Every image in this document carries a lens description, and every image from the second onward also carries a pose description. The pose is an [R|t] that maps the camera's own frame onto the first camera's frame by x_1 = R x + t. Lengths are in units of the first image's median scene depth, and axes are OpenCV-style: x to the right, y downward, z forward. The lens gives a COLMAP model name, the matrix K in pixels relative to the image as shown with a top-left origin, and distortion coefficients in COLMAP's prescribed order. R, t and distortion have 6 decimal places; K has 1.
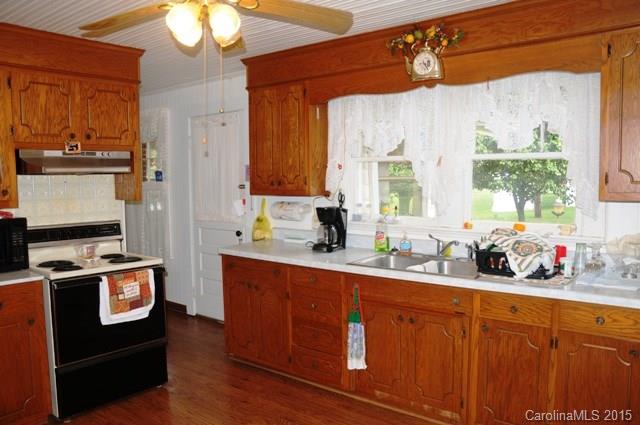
lens RADIAL K [[495.6, 0, 320.6], [0, 495.6, 214.9], [0, 0, 1]] dist [-0.153246, 0.101801]
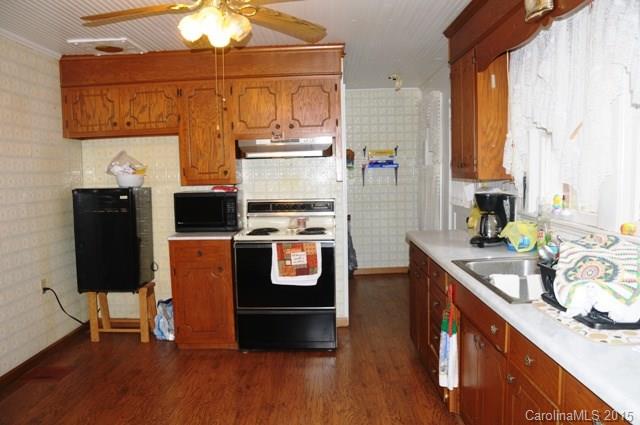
lens RADIAL K [[495.6, 0, 323.9], [0, 495.6, 215.2], [0, 0, 1]] dist [-0.153246, 0.101801]
pose [[0.616624, 0.068695, -0.784255, 0.560181], [-0.044380, 0.997635, 0.052491, -0.011895], [0.786006, 0.002438, 0.618214, 0.319205]]
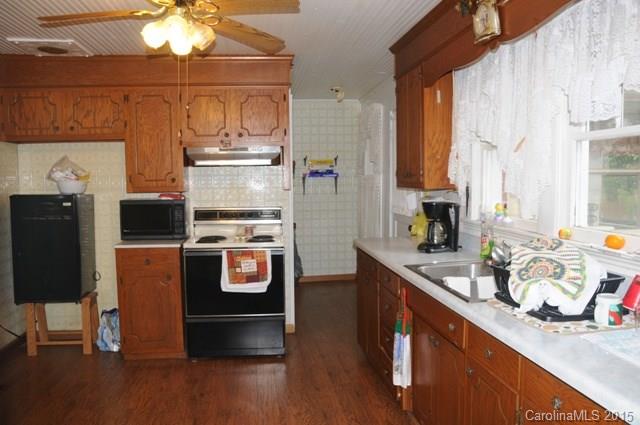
lens RADIAL K [[495.6, 0, 325.9], [0, 495.6, 214.6], [0, 0, 1]] dist [-0.153246, 0.101801]
pose [[0.724494, 0.054533, -0.687121, 0.547542], [-0.051238, 0.998368, 0.025210, -0.006701], [0.687374, 0.016942, 0.726106, 0.265973]]
